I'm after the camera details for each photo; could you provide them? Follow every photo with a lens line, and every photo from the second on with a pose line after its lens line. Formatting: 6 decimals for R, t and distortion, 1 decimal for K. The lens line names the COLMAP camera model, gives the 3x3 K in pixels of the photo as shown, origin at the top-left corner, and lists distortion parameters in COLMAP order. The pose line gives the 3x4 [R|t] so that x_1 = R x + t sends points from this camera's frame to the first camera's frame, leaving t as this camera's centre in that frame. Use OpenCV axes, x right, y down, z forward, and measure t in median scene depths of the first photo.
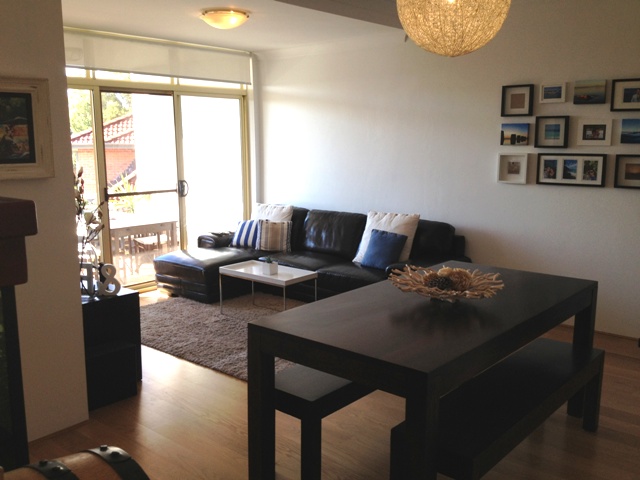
lens RADIAL K [[605.9, 0, 320.0], [0, 605.9, 240.0], [0, 0, 1]] dist [-0.007664, -0.019992]
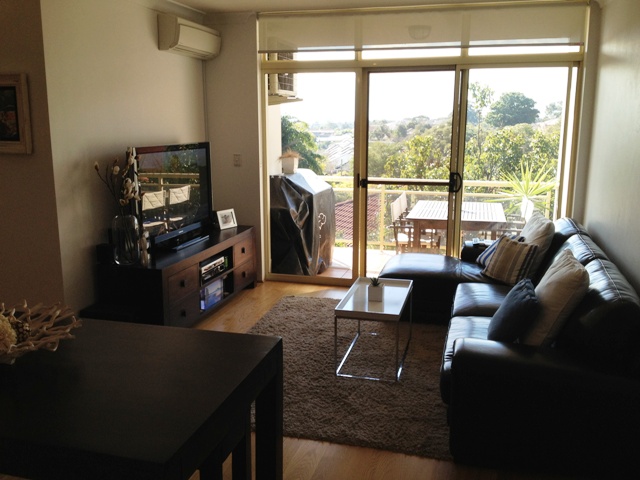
lens RADIAL K [[605.9, 0, 320.0], [0, 605.9, 240.0], [0, 0, 1]] dist [-0.007664, -0.019992]
pose [[0.428795, 0.174789, -0.886332, 0.515385], [-0.152144, 0.981063, 0.119865, -0.093289], [0.890498, 0.083452, 0.447268, 0.549354]]
